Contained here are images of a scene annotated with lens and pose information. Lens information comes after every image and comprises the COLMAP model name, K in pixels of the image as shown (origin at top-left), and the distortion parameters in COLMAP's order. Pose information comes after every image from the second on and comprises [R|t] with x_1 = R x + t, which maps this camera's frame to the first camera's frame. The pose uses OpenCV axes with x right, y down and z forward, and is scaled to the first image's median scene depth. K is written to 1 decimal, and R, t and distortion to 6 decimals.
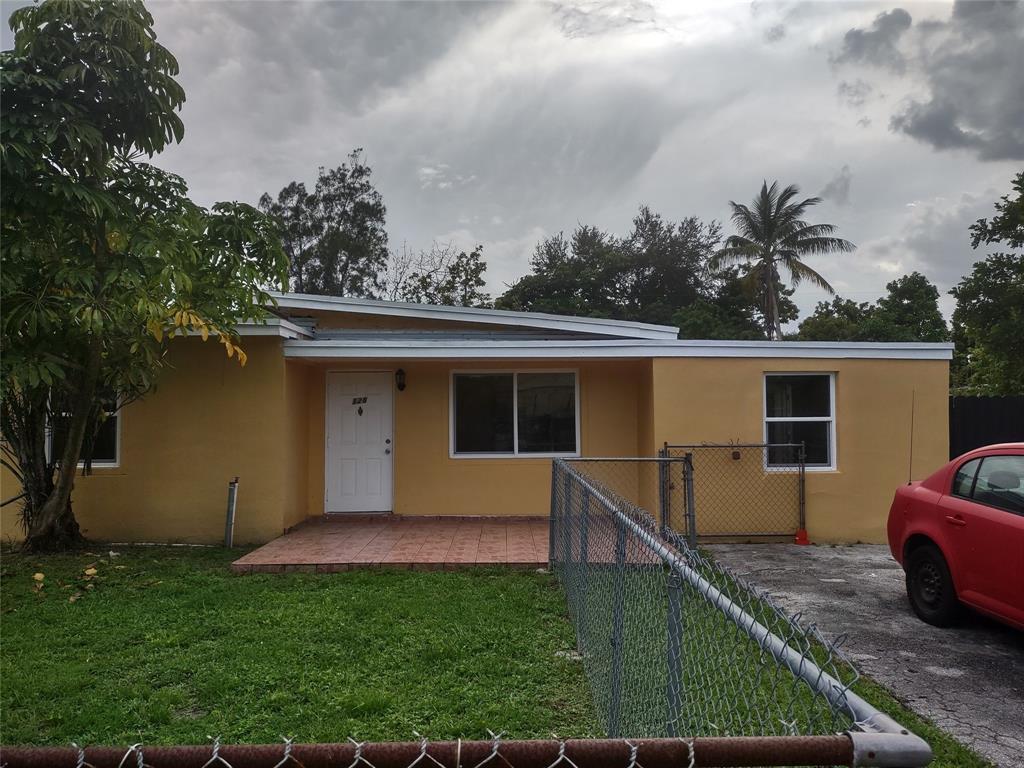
lens RADIAL K [[776.1, 0, 522.1], [0, 776.1, 369.6], [0, 0, 1]] dist [0.023263, -0.005030]
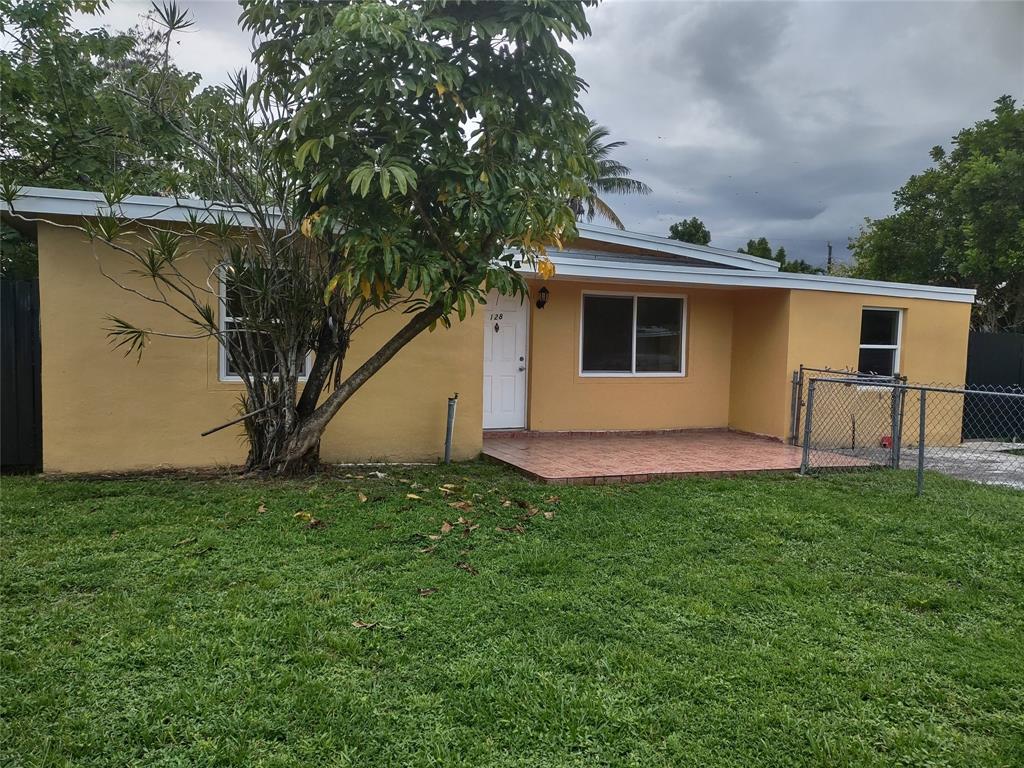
lens RADIAL K [[778.1, 0, 512.0], [0, 778.1, 384.0], [0, 0, 1]] dist [0.083401, -0.121077]
pose [[0.922990, 0.006937, 0.384760, -0.568557], [-0.052504, 0.992758, 0.108052, 0.016822], [-0.381224, -0.119932, 0.916670, 0.082728]]
